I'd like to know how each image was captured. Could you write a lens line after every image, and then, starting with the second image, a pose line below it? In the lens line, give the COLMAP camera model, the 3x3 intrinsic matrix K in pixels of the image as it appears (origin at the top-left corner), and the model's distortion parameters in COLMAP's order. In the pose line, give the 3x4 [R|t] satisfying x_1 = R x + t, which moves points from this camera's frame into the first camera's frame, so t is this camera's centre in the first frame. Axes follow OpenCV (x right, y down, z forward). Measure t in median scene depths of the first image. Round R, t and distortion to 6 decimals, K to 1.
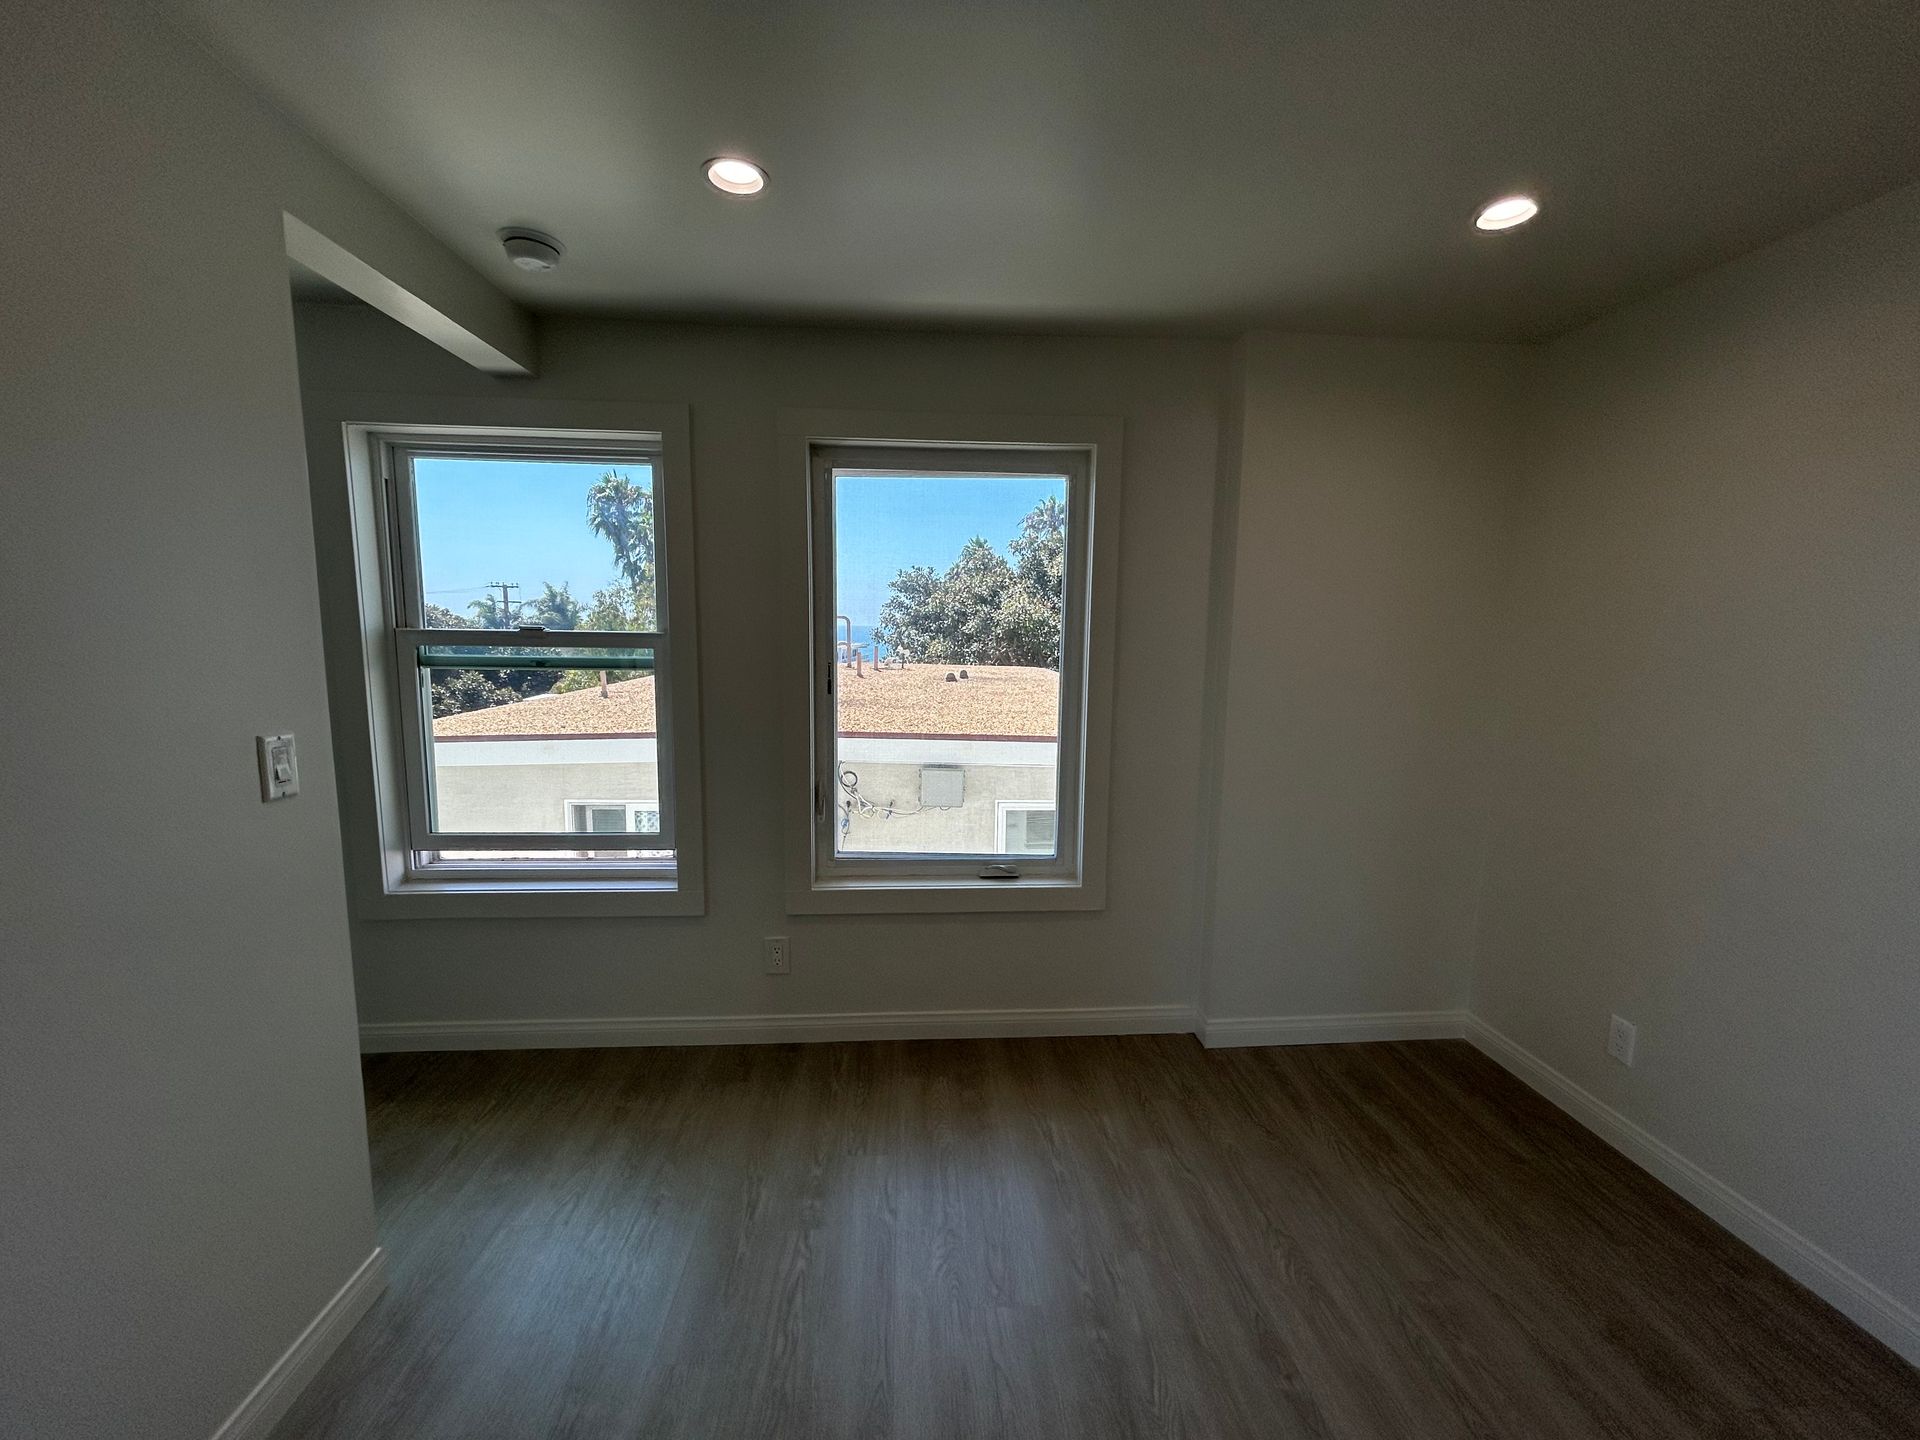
lens RADIAL K [[779.0, 0, 960.0], [0, 779.0, 720.0], [0, 0, 1]] dist [0.001064, 0.000382]
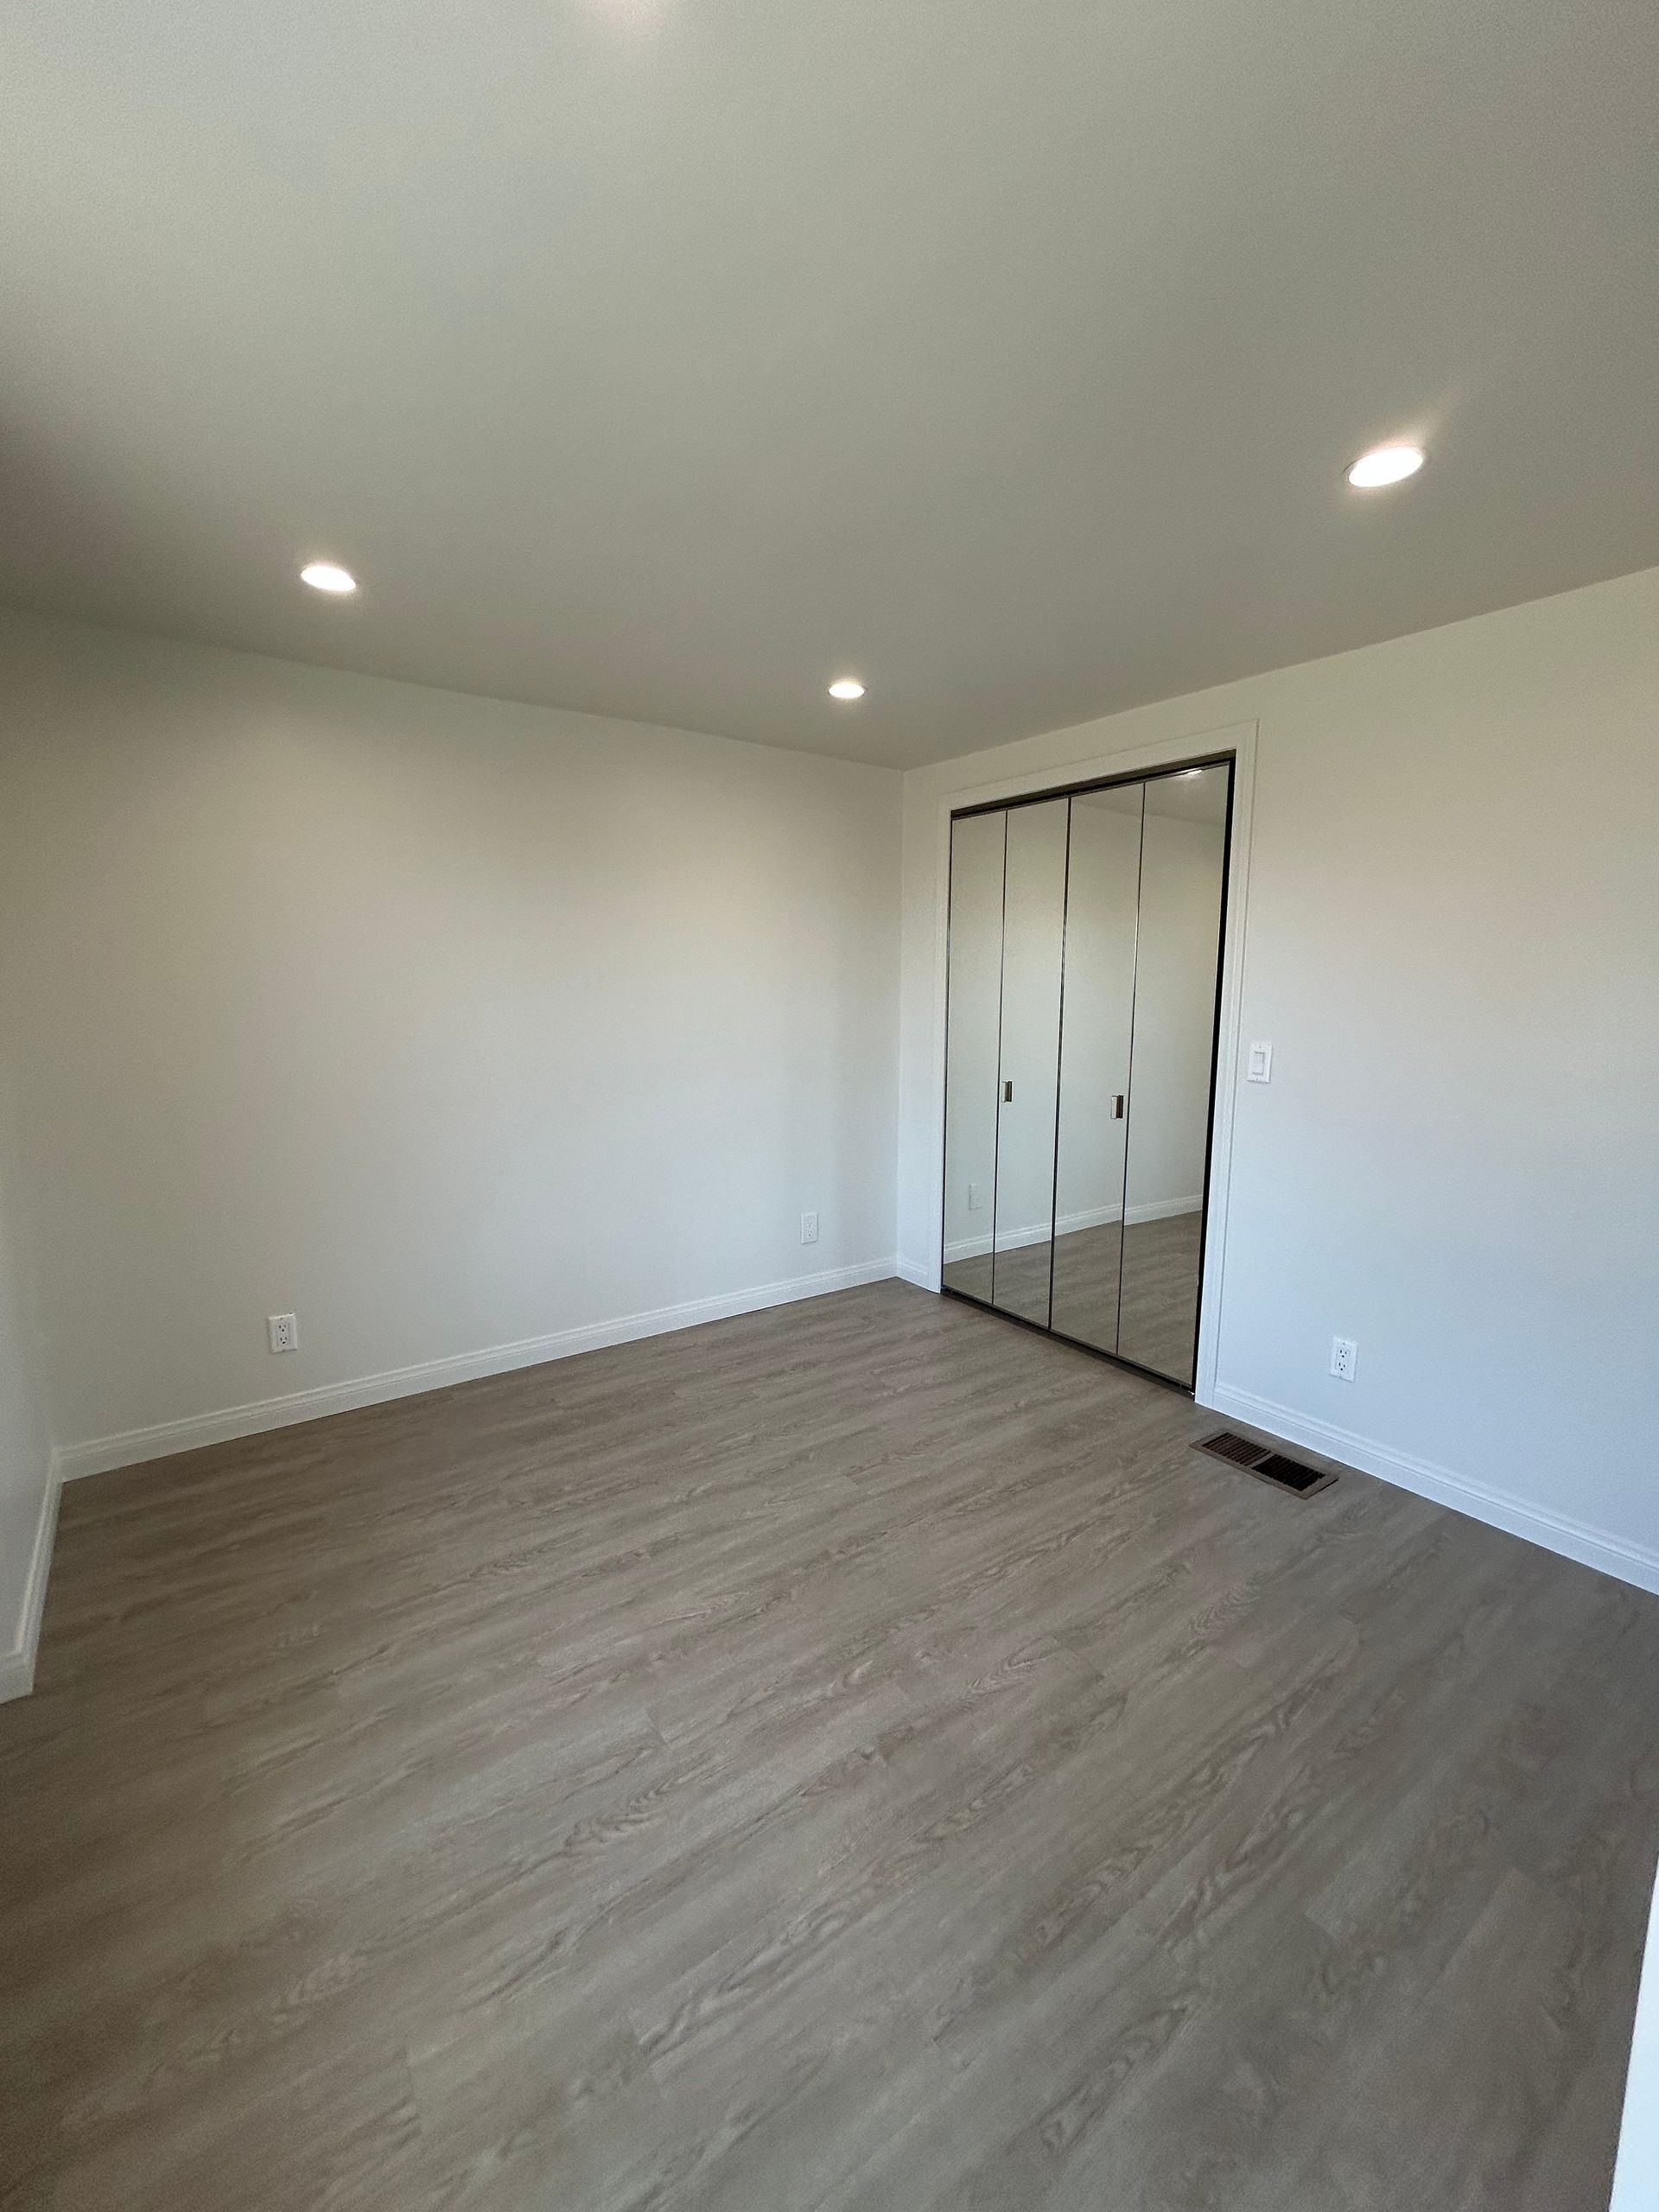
lens RADIAL K [[897.4, 0, 829.5], [0, 897.4, 1106.0], [0, 0, 1]] dist [0.001064, 0.000382]
pose [[-0.528437, -0.131430, 0.838737, -0.708996], [0.089479, 0.973819, 0.208972, -0.124600], [-0.844244, 0.185478, -0.502842, 1.072211]]
